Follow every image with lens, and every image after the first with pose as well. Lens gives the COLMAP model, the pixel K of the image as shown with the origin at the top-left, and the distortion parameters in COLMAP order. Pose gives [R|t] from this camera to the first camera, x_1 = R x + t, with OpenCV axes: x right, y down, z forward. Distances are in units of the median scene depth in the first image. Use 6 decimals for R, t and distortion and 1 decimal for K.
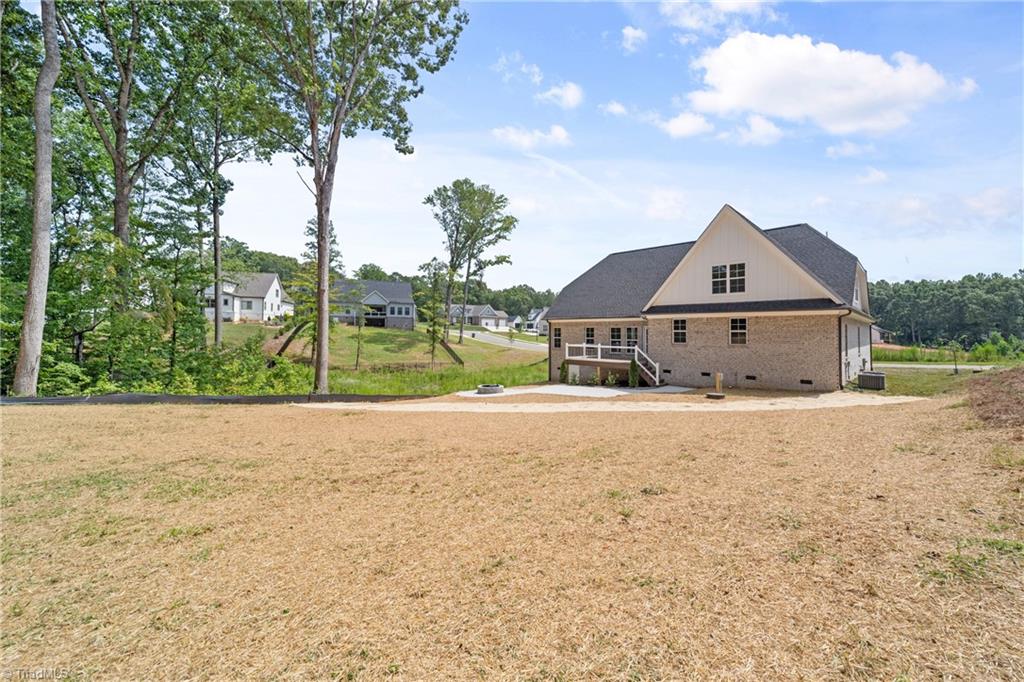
lens RADIAL K [[393.4, 0, 549.3], [0, 393.4, 335.1], [0, 0, 1]] dist [0.000193, 0.000032]
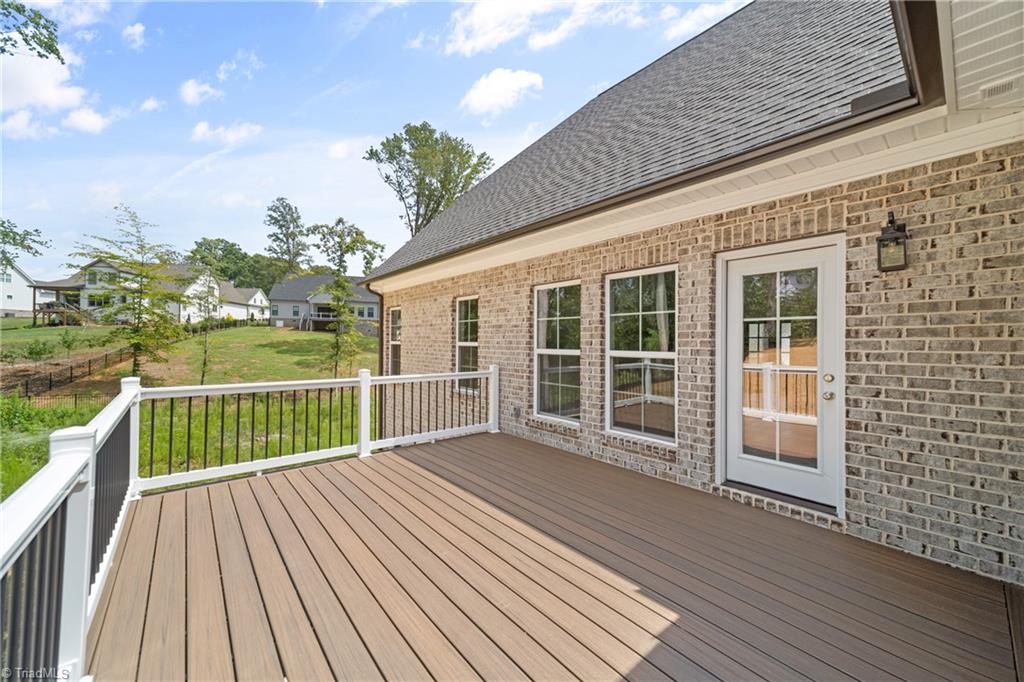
lens RADIAL K [[382.1, 0, 523.6], [0, 382.1, 341.8], [0, 0, 1]] dist [0.018168, 0.000115]
pose [[0.987531, 0.001216, -0.157418, 0.170915], [-0.002384, 0.999971, -0.007233, 0.008331], [0.157405, 0.007518, 0.987506, 0.768142]]
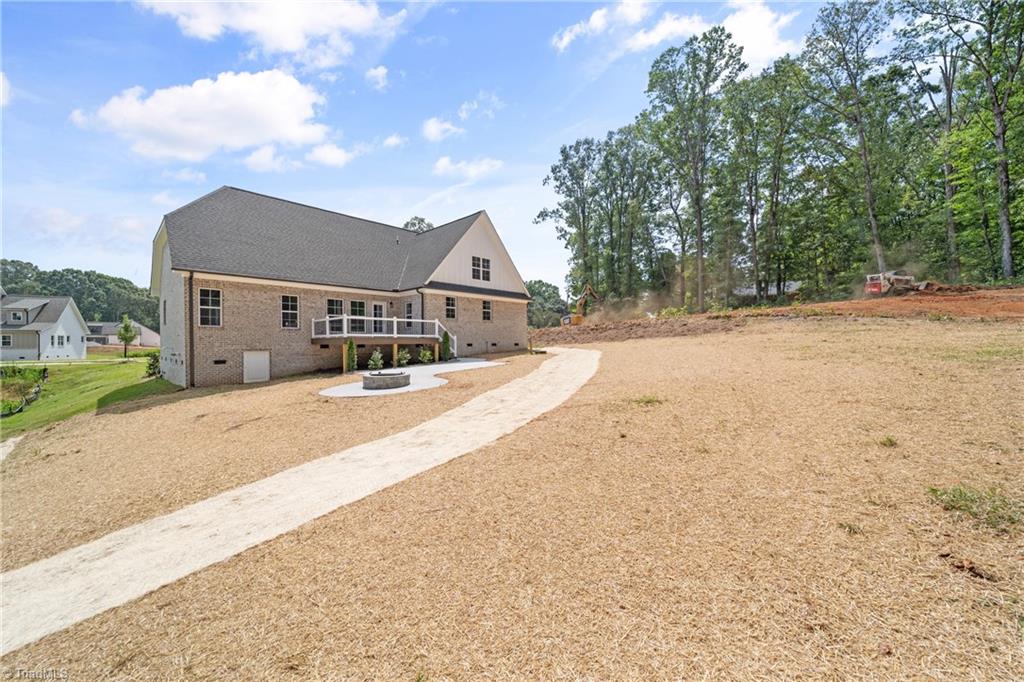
lens RADIAL K [[382.1, 0, 523.6], [0, 382.1, 341.8], [0, 0, 1]] dist [0.018168, 0.000115]
pose [[0.050291, -0.017625, 0.998579, -0.541566], [0.001991, 0.999844, 0.017547, 0.050083], [-0.998733, 0.001106, 0.050318, 0.552129]]
